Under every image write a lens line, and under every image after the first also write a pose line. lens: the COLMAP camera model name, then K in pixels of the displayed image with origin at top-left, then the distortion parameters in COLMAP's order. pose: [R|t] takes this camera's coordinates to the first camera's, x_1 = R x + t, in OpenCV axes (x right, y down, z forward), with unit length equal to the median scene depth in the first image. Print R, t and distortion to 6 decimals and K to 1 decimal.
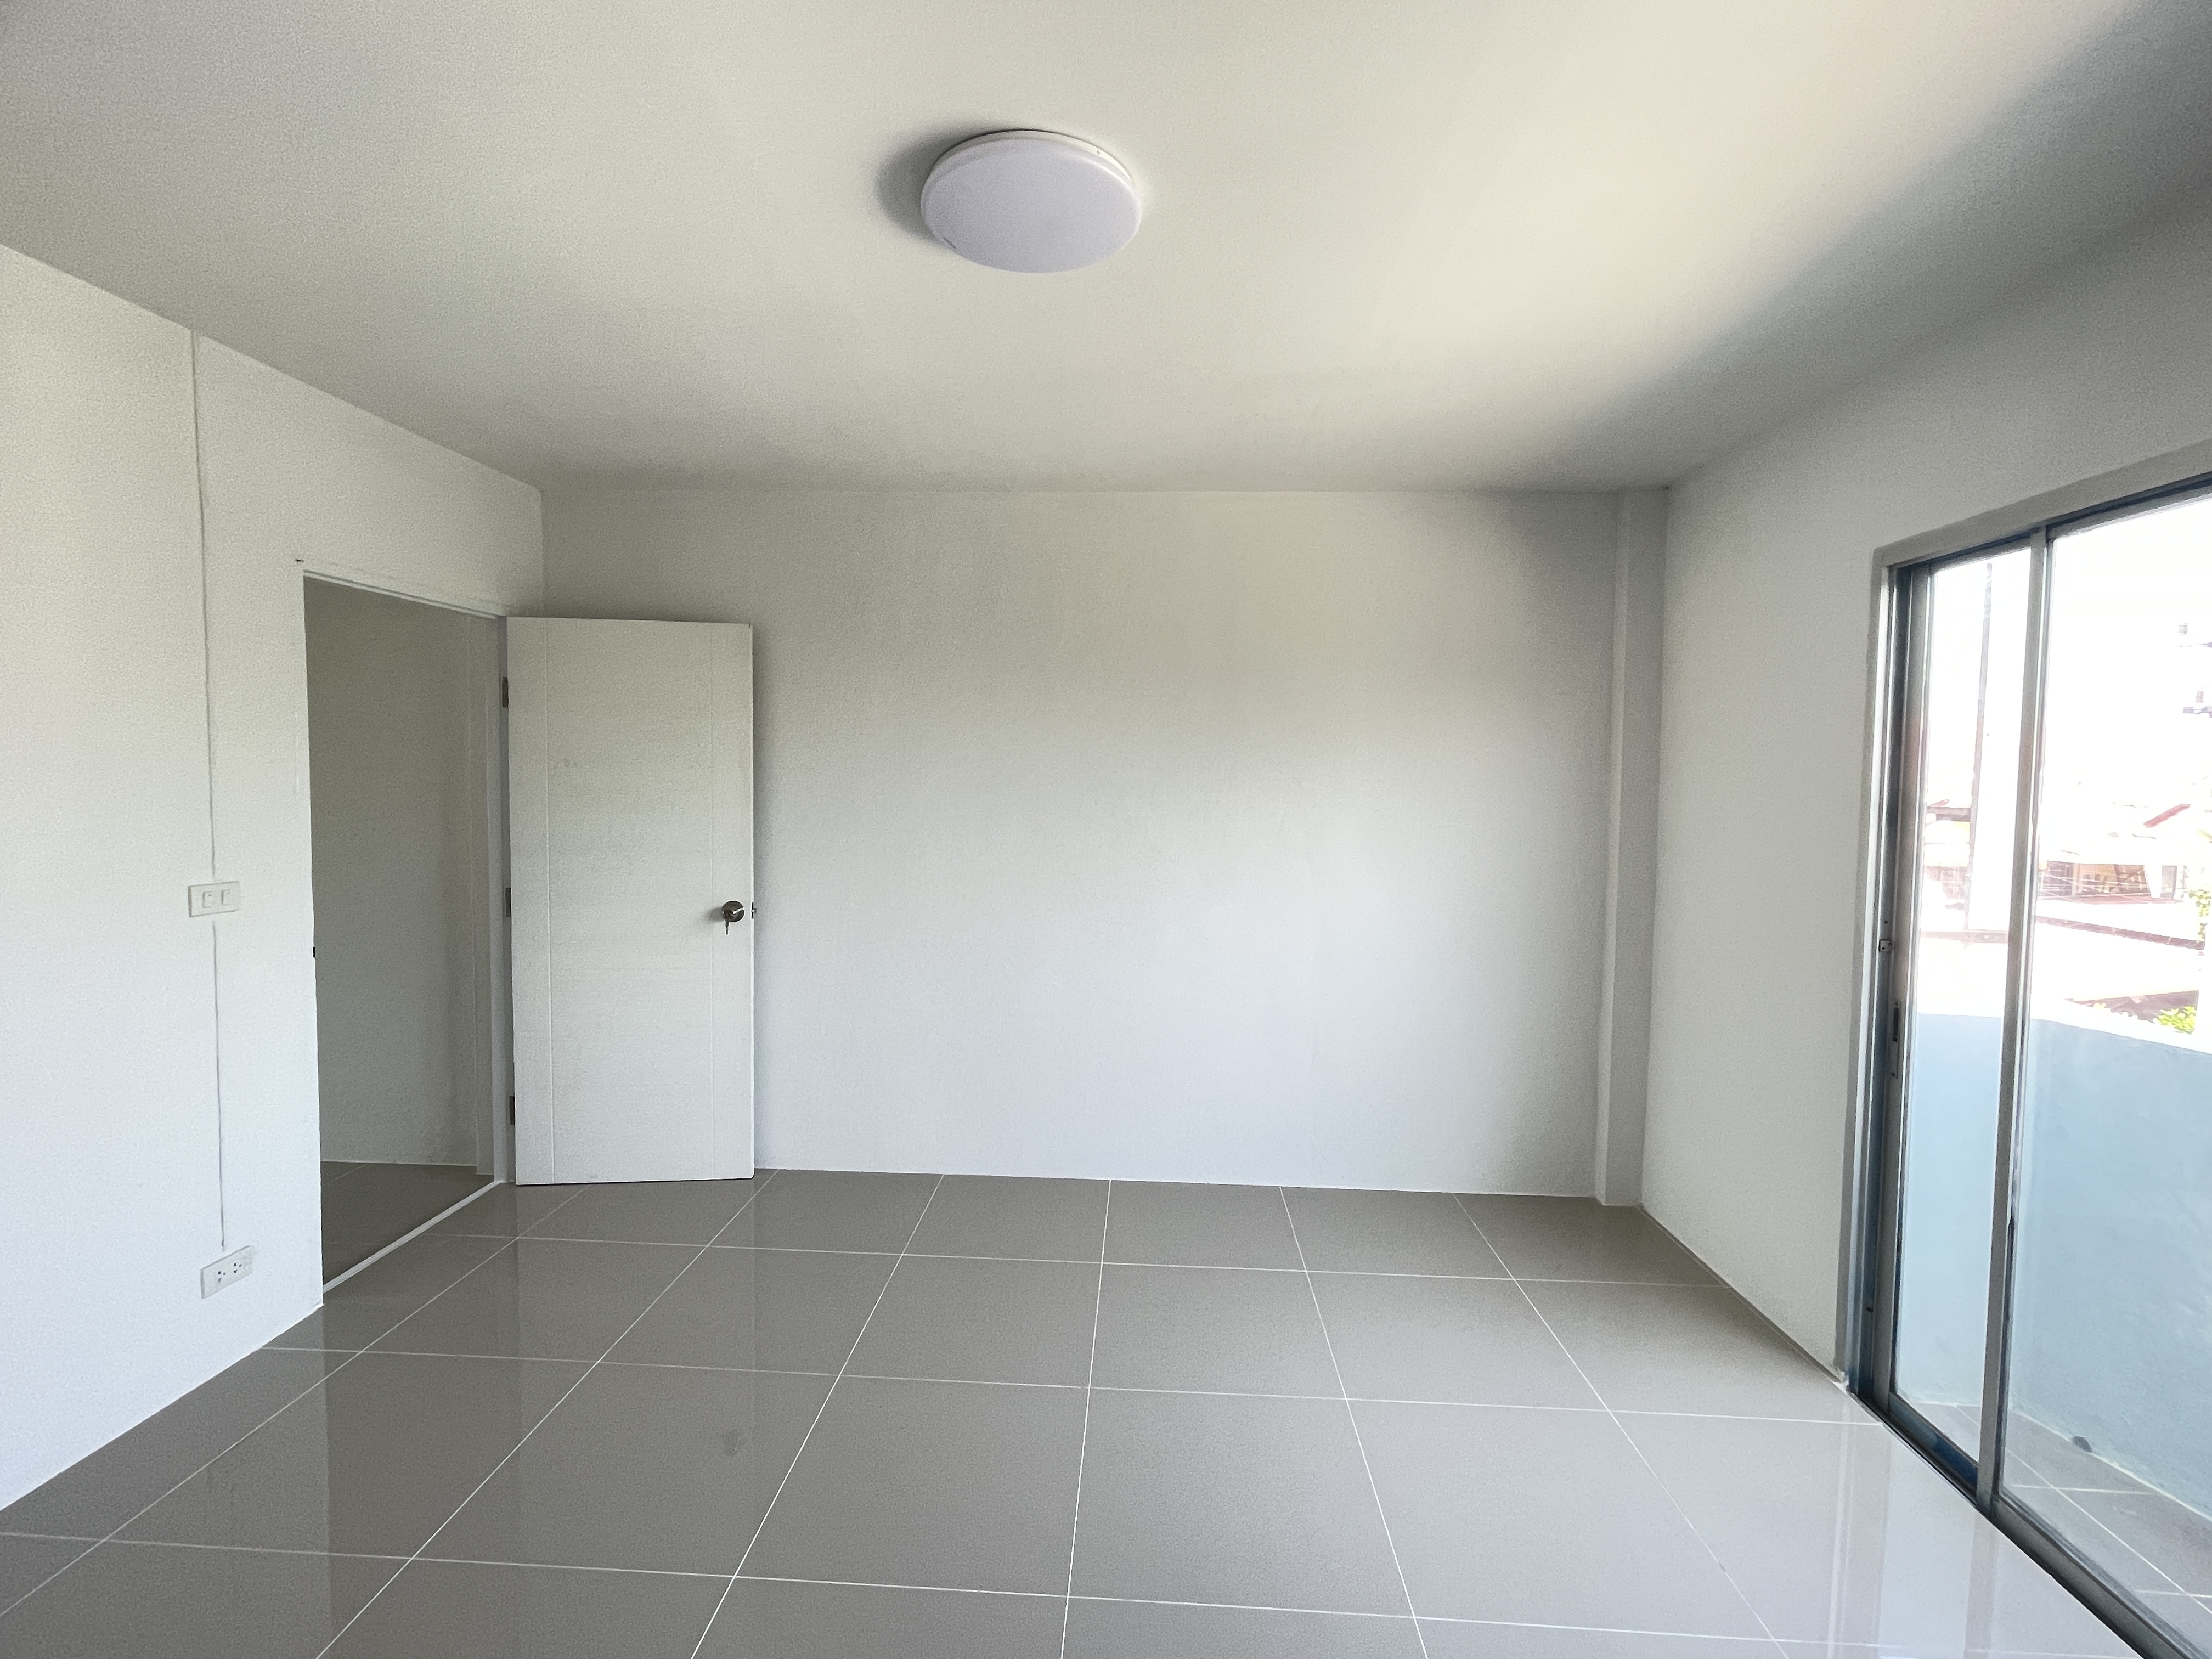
lens RADIAL K [[959.2, 0, 1106.0], [0, 959.2, 829.5], [0, 0, 1]] dist [-0.001546, -0.000108]
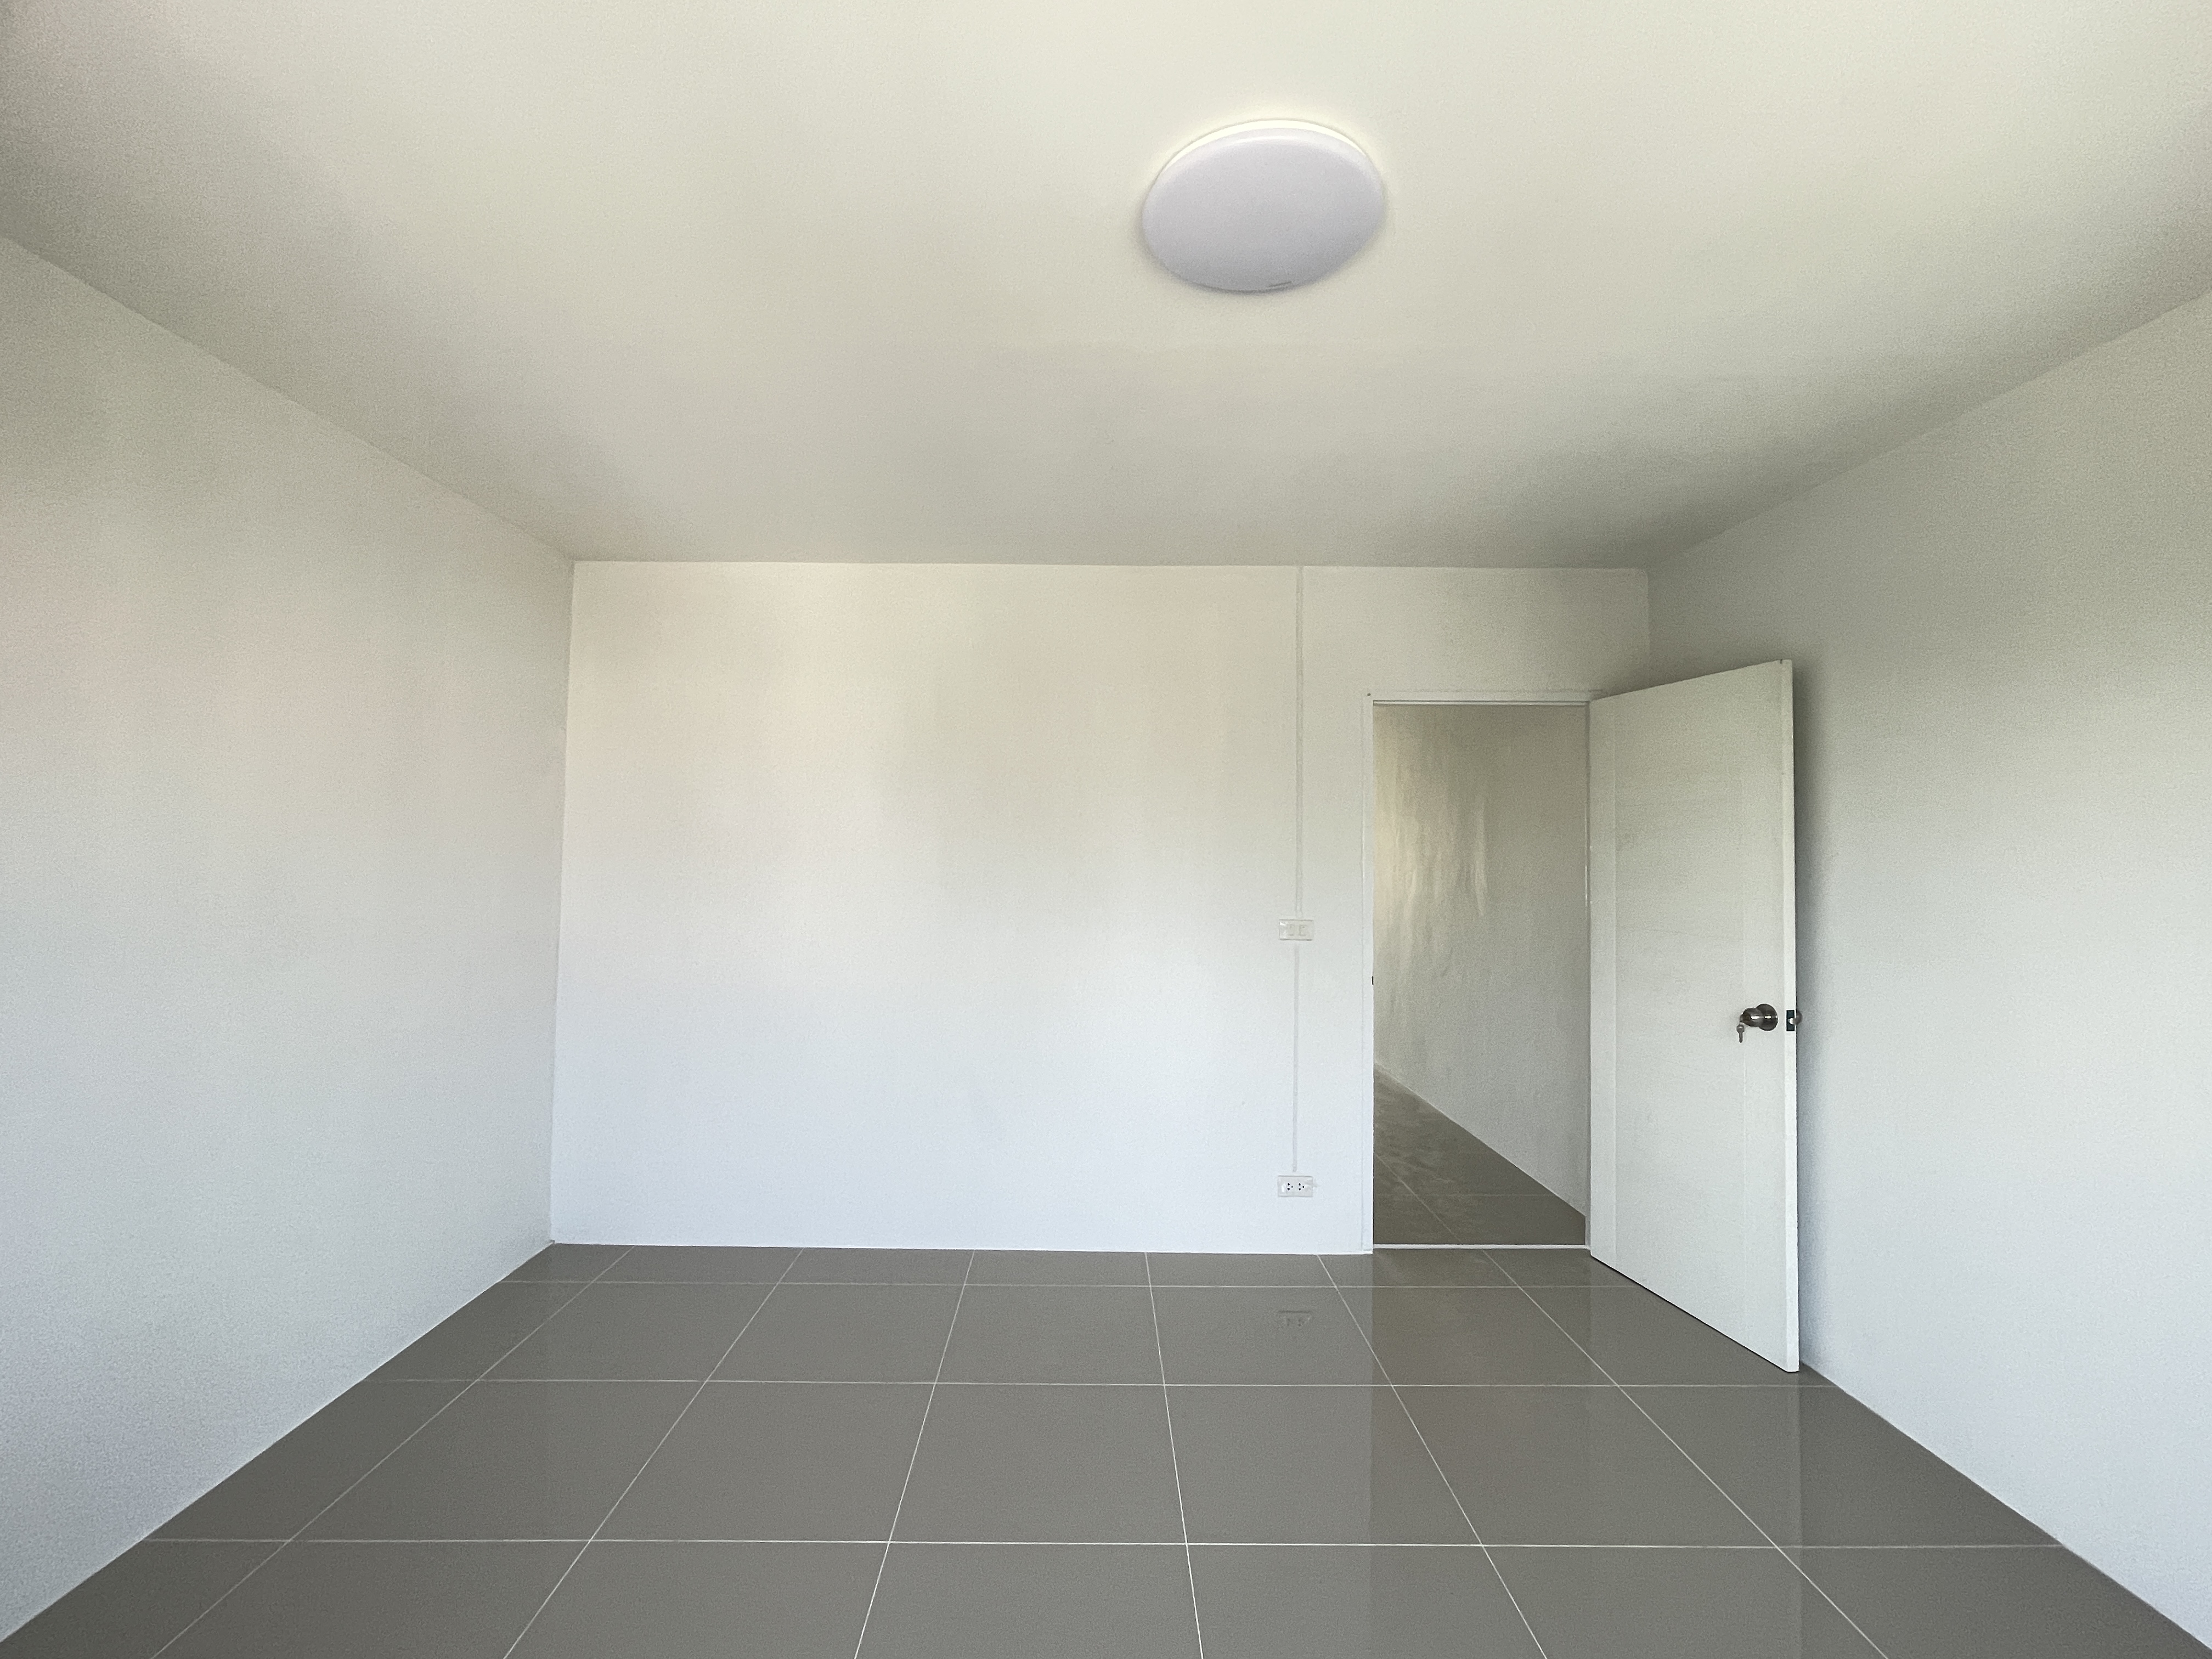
lens RADIAL K [[1059.9, 0, 1106.0], [0, 1059.9, 829.5], [0, 0, 1]] dist [0.002107, 0.000205]
pose [[0.065281, -0.034859, -0.997258, 0.471356], [-0.066716, 0.997001, -0.039218, 0.000300], [0.995634, 0.069093, 0.062760, 0.388088]]
